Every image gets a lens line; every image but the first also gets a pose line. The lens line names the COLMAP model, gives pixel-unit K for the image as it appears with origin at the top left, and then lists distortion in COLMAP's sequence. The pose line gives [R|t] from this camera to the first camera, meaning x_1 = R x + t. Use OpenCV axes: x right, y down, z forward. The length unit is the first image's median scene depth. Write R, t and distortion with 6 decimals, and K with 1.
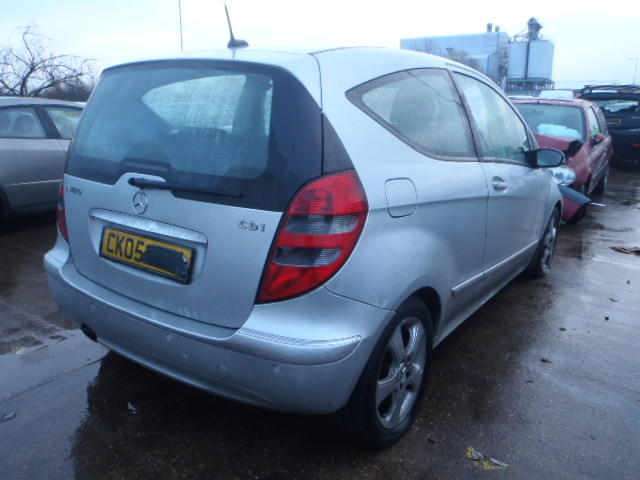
lens RADIAL K [[523.5, 0, 320.0], [0, 523.5, 240.0], [0, 0, 1]] dist [-0.053694, -0.001212]
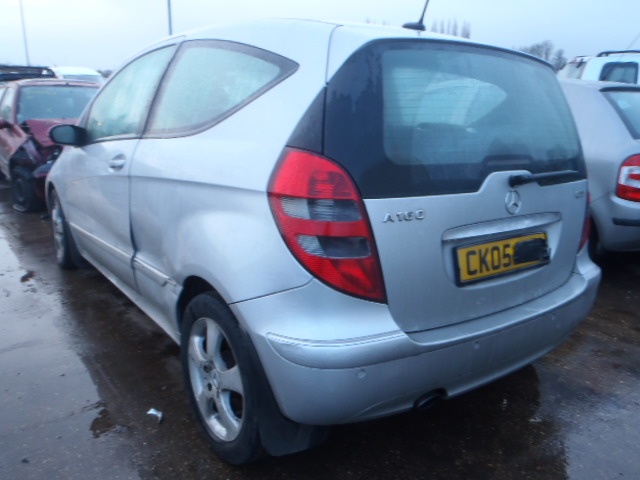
lens RADIAL K [[522.2, 0, 320.0], [0, 522.2, 240.0], [0, 0, 1]] dist [-0.004948, -0.003691]
pose [[0.352767, -0.260144, 0.898822, -1.253377], [0.206339, 0.958557, 0.196450, -0.247434], [-0.912677, 0.116161, 0.391825, 0.915172]]
